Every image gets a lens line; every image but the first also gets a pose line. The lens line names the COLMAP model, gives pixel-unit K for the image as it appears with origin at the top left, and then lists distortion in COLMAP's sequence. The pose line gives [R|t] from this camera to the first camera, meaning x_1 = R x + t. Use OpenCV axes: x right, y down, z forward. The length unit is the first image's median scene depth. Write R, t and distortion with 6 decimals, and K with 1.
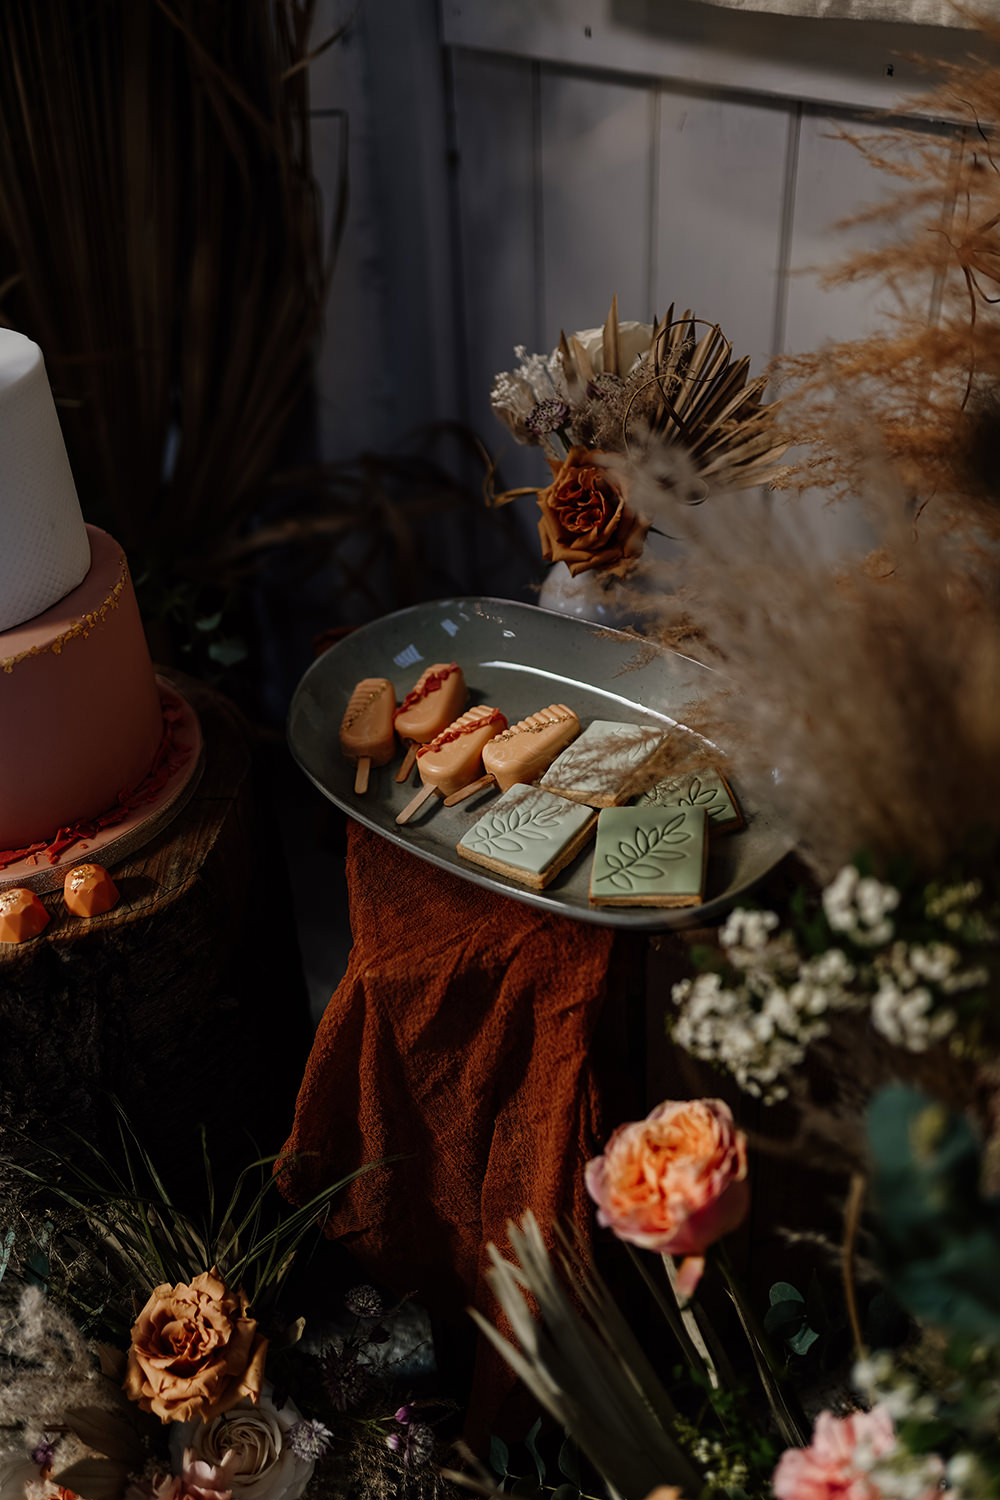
lens RADIAL K [[1436.1, 0, 501.2], [0, 1436.1, 763.2], [0, 0, 1]] dist [-0.088912, 0.211310]
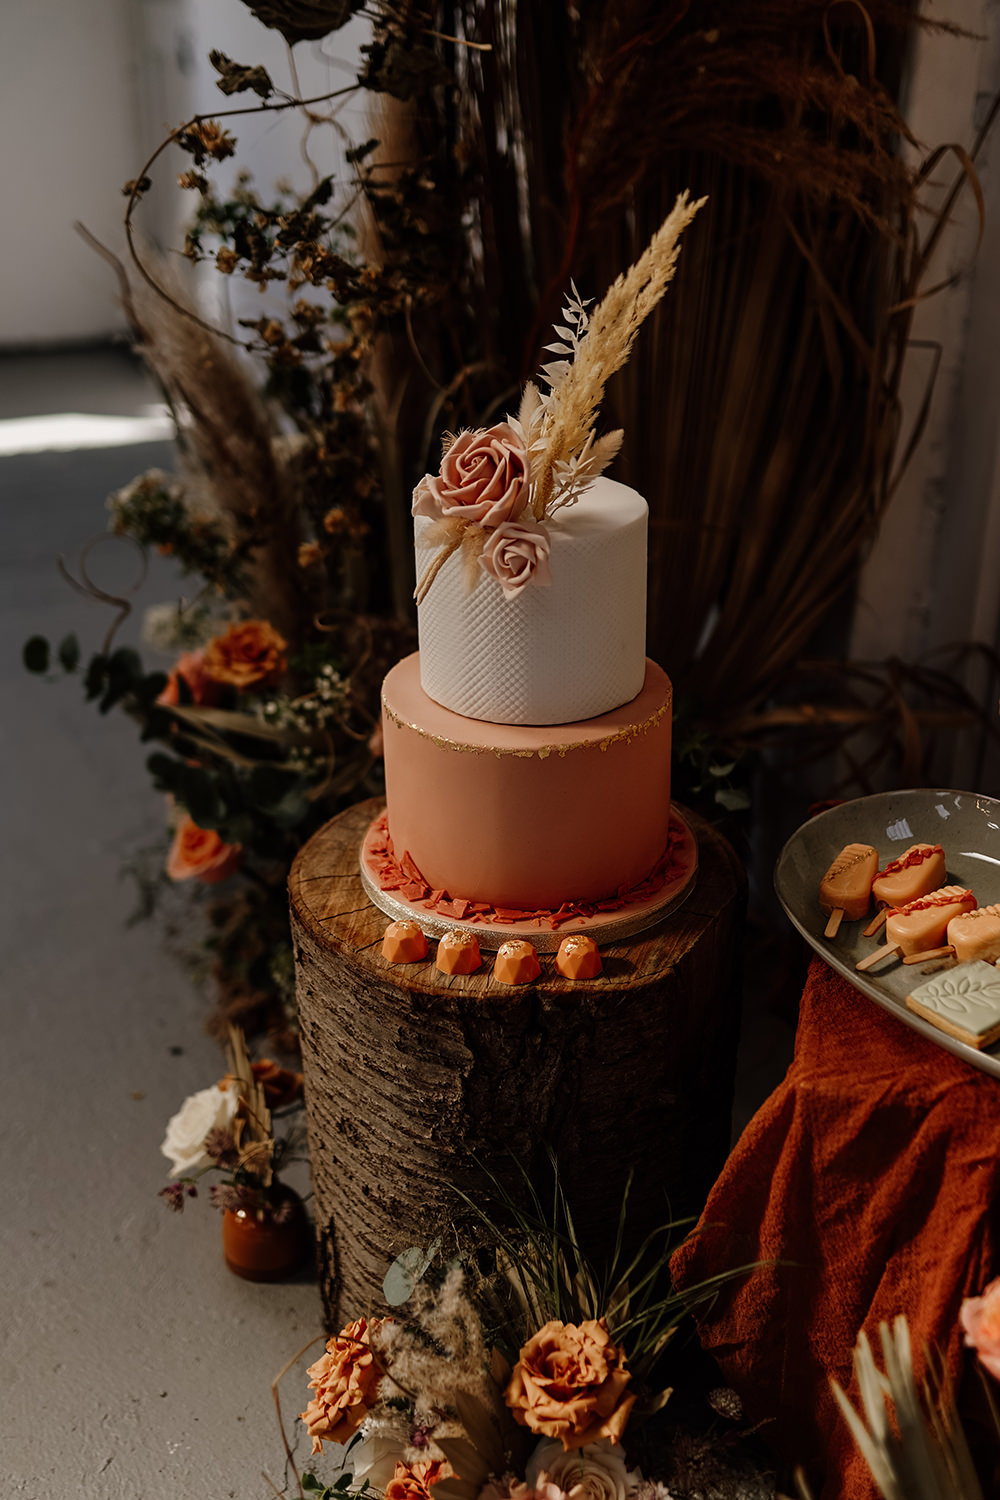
lens RADIAL K [[1761.7, 0, 497.9], [0, 1761.7, 786.7], [0, 0, 1]] dist [-0.110225, 0.328698]
pose [[0.936949, 0.196606, -0.288916, 0.031362], [-0.239892, 0.963023, -0.122634, 0.143349], [0.254122, 0.184210, 0.949468, -0.377803]]
